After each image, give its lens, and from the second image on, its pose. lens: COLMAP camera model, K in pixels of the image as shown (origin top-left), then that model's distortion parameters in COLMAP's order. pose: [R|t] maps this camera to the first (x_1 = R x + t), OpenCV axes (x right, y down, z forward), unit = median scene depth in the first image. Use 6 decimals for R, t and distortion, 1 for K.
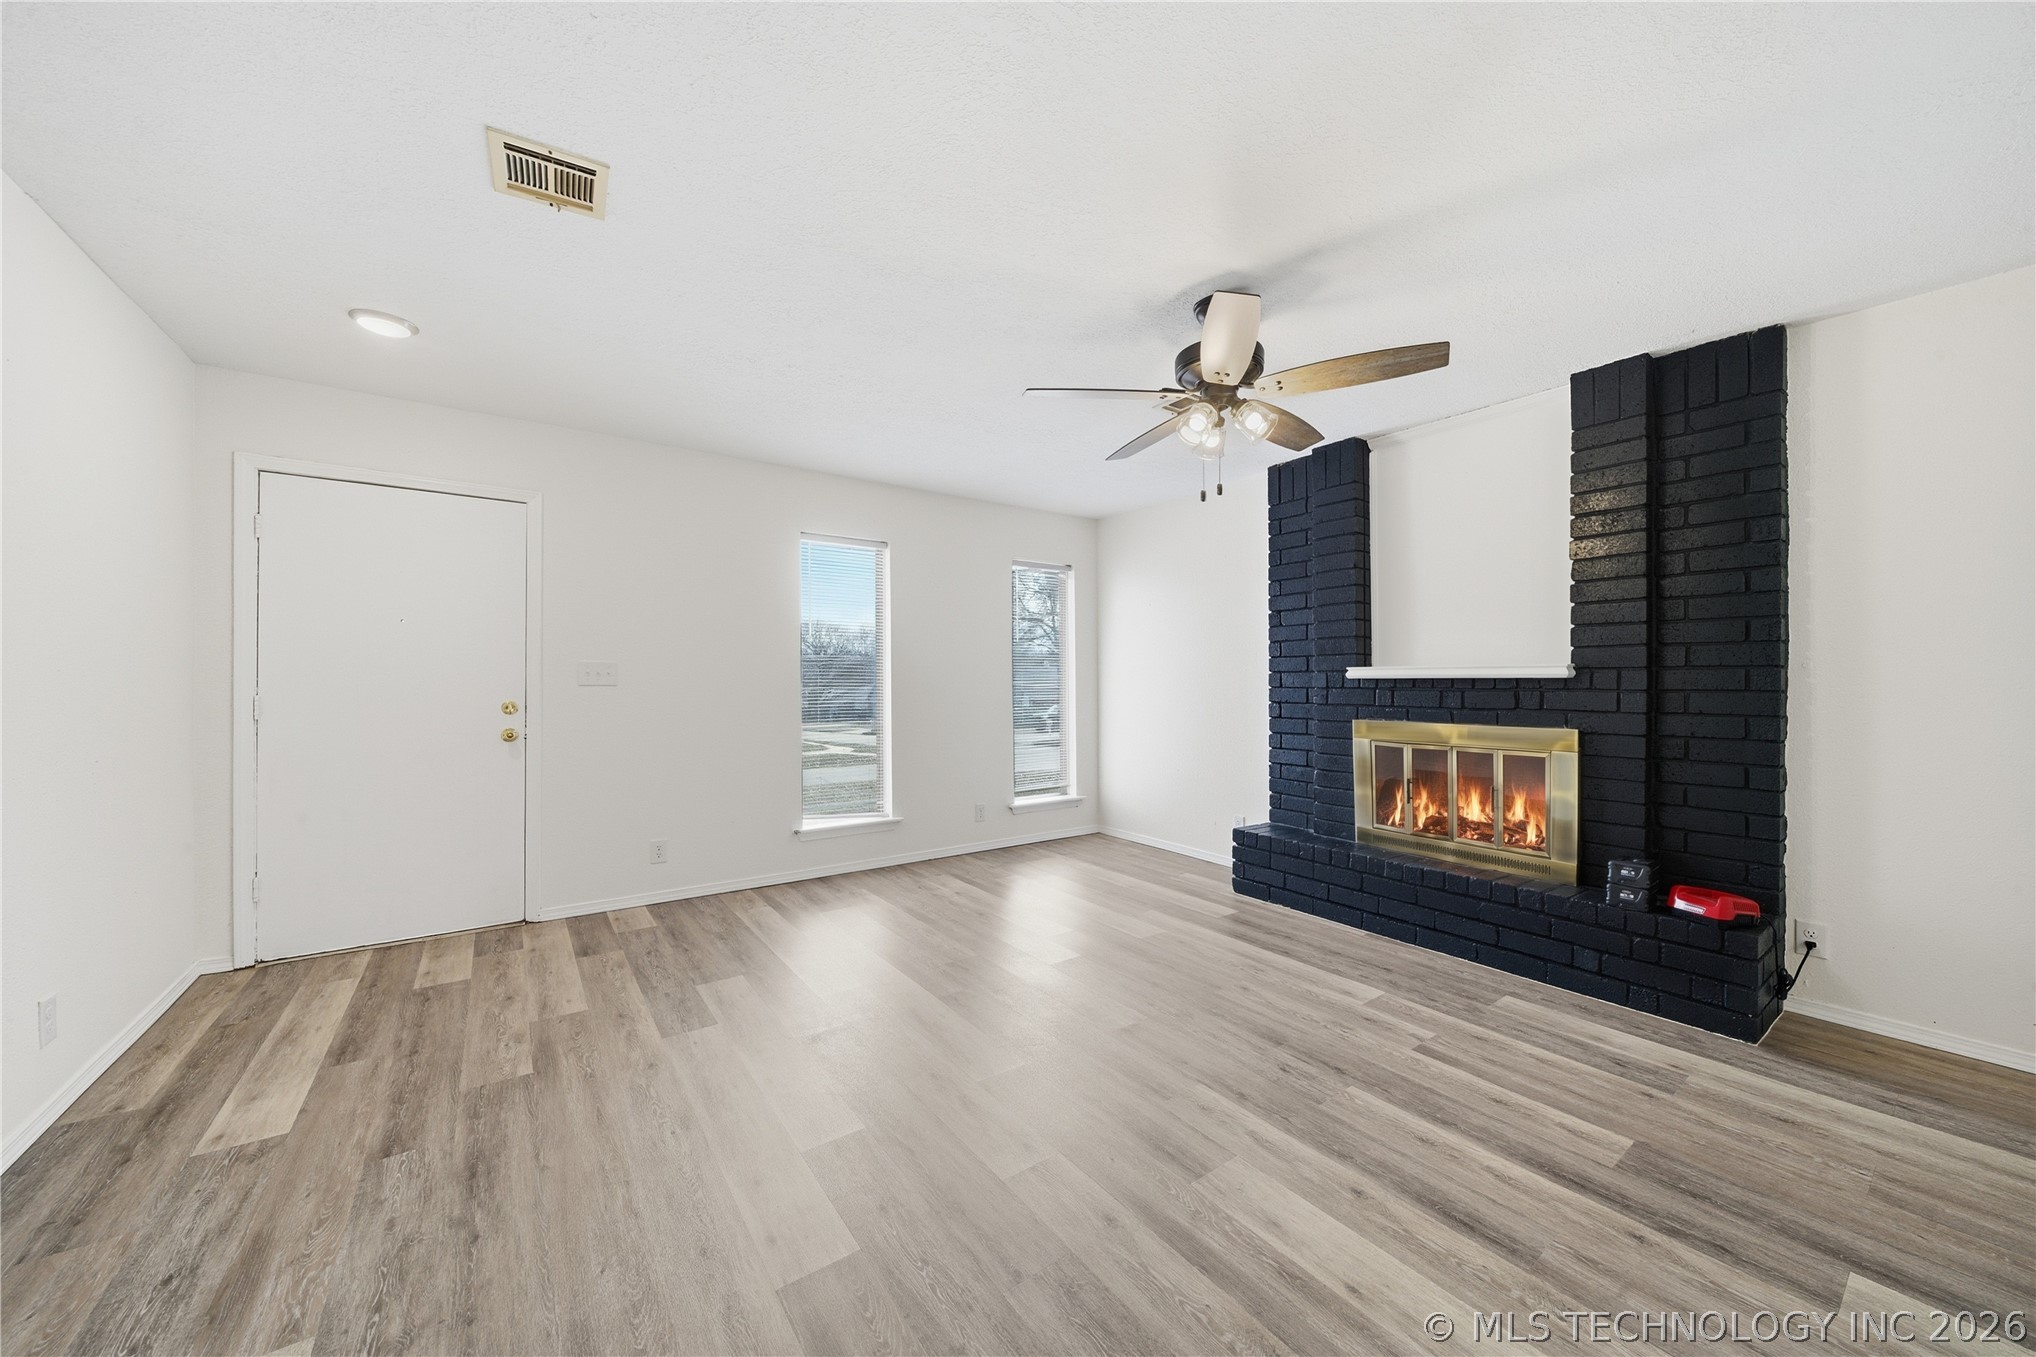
lens RADIAL K [[718.0, 0, 1016.9], [0, 718.0, 680.2], [0, 0, 1]] dist [0.001676, -0.002463]
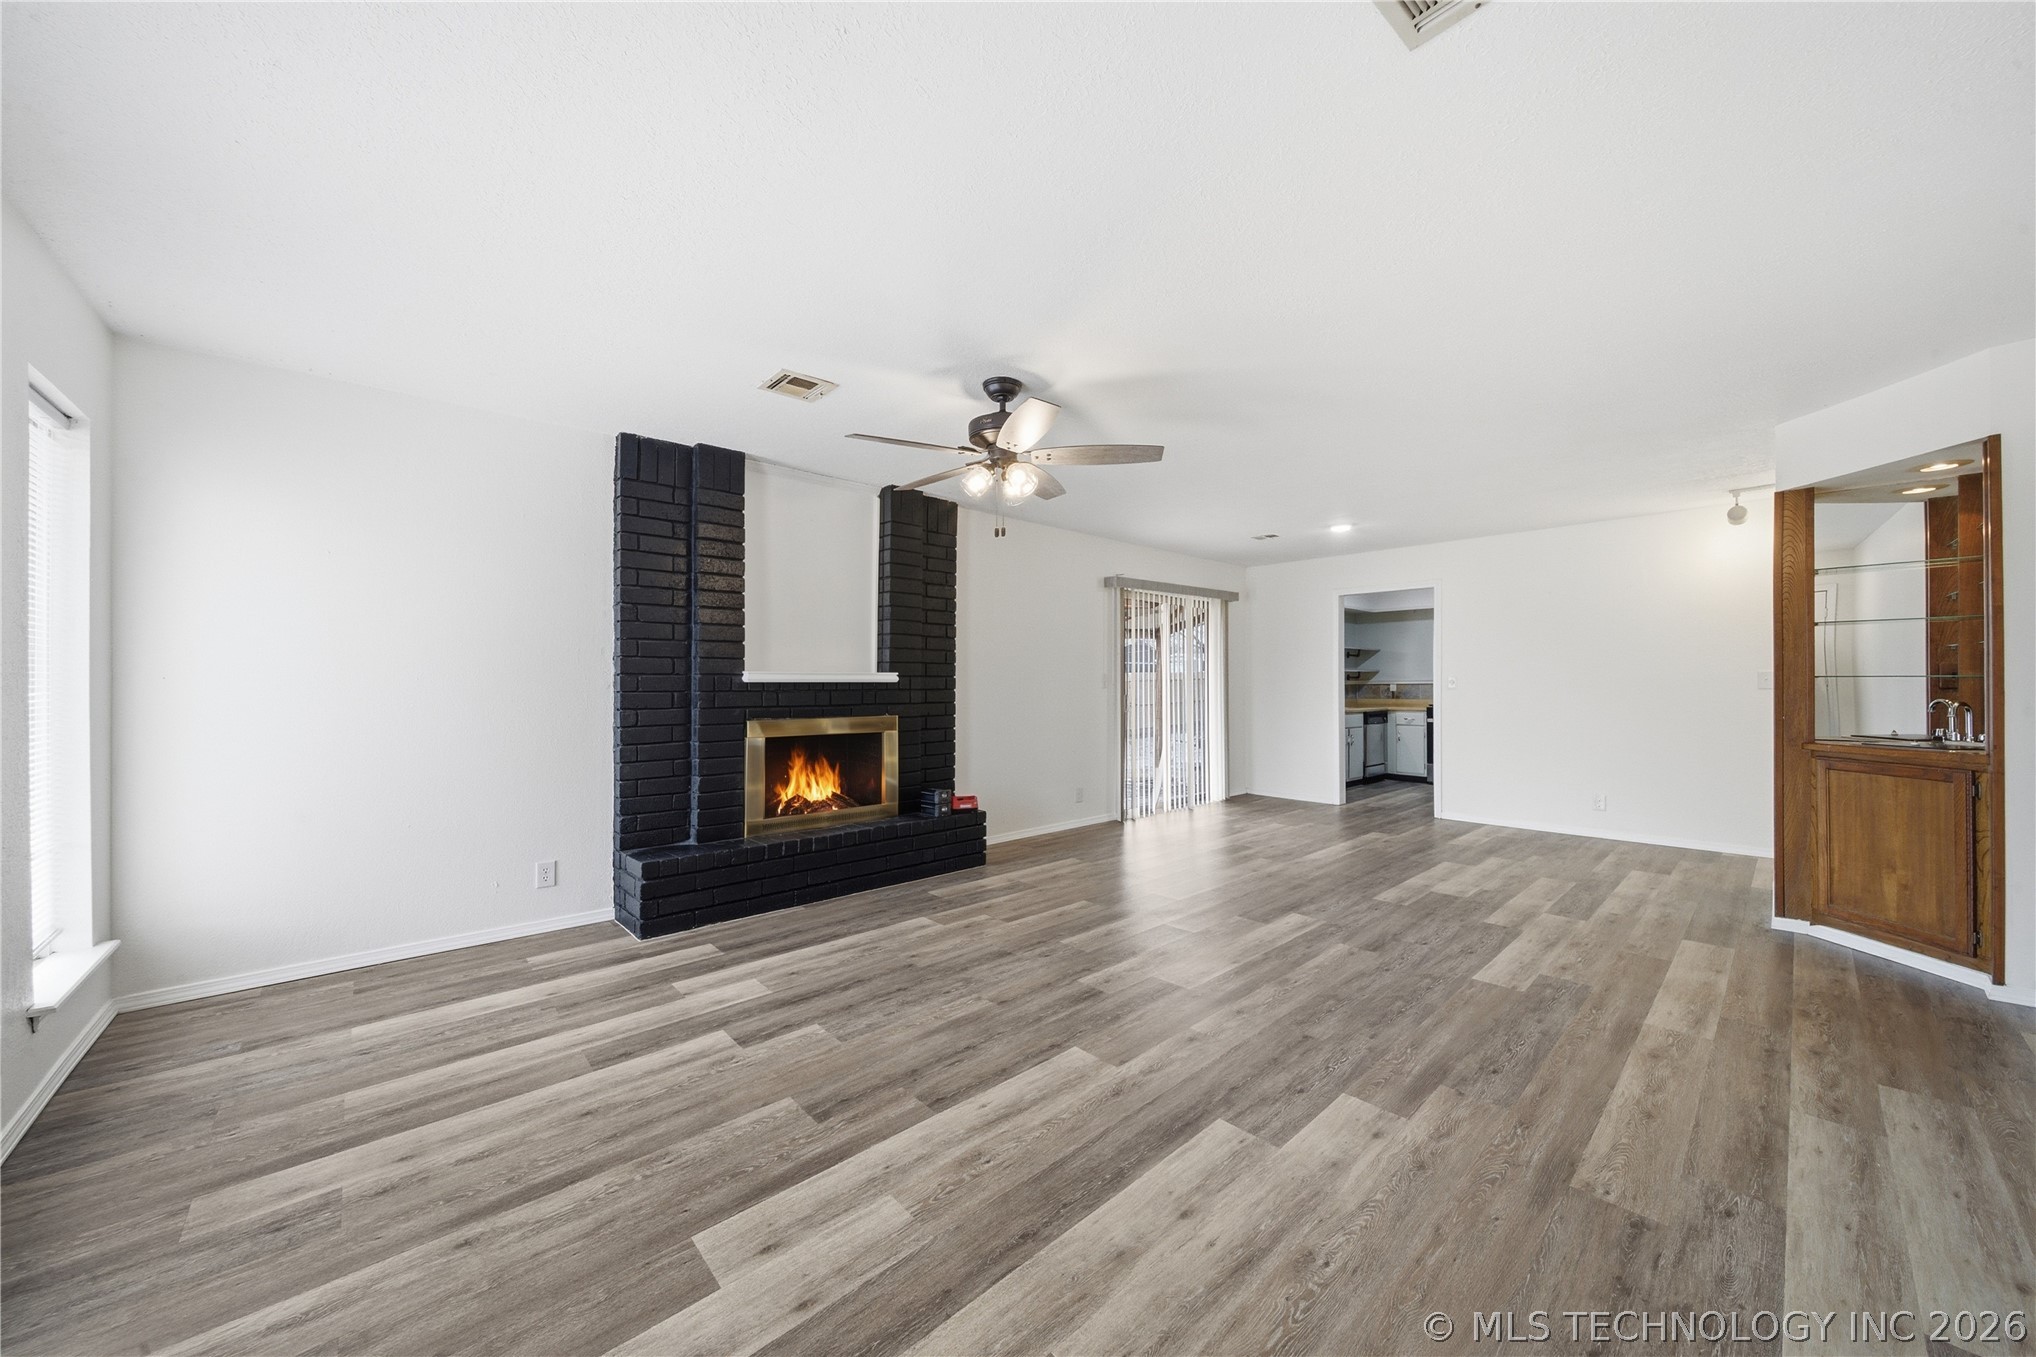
lens RADIAL K [[718.0, 0, 1016.9], [0, 718.0, 680.2], [0, 0, 1]] dist [0.001676, -0.002463]
pose [[-0.117984, 0.003455, 0.993009, -0.811857], [-0.002449, 0.999990, -0.003770, -0.002290], [-0.993012, -0.002877, -0.117975, 0.952187]]
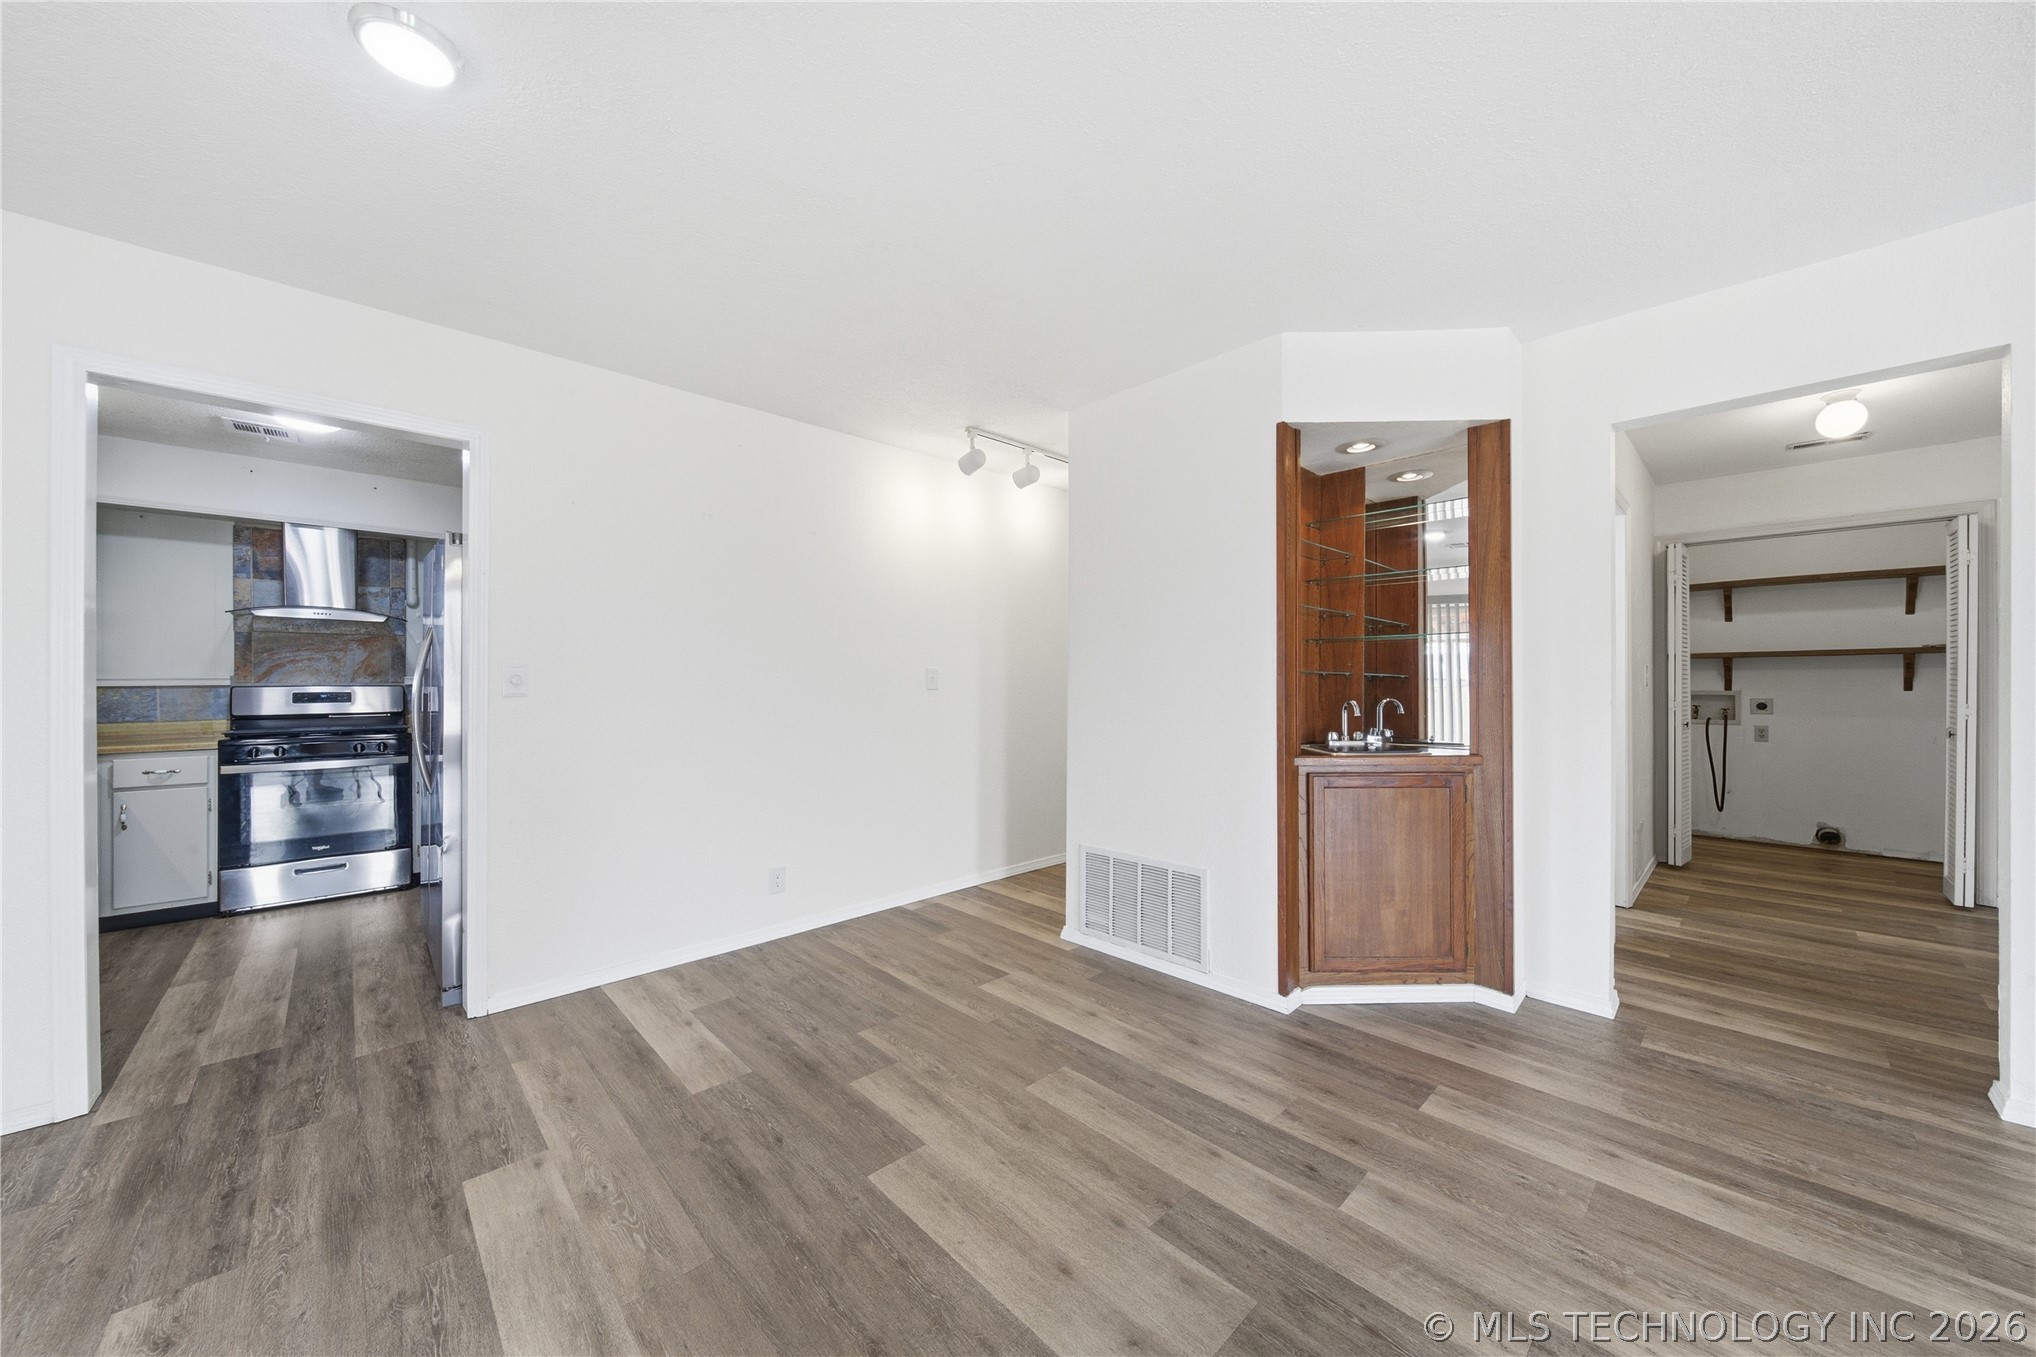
lens RADIAL K [[714.6, 0, 1019.1], [0, 714.6, 683.7], [0, 0, 1]] dist [0.000553, -0.002405]
pose [[-0.990509, 0.001588, -0.137438, 0.715521], [0.002054, 0.999993, -0.003245, 0.000982], [0.137432, -0.003497, -0.990505, 0.364684]]
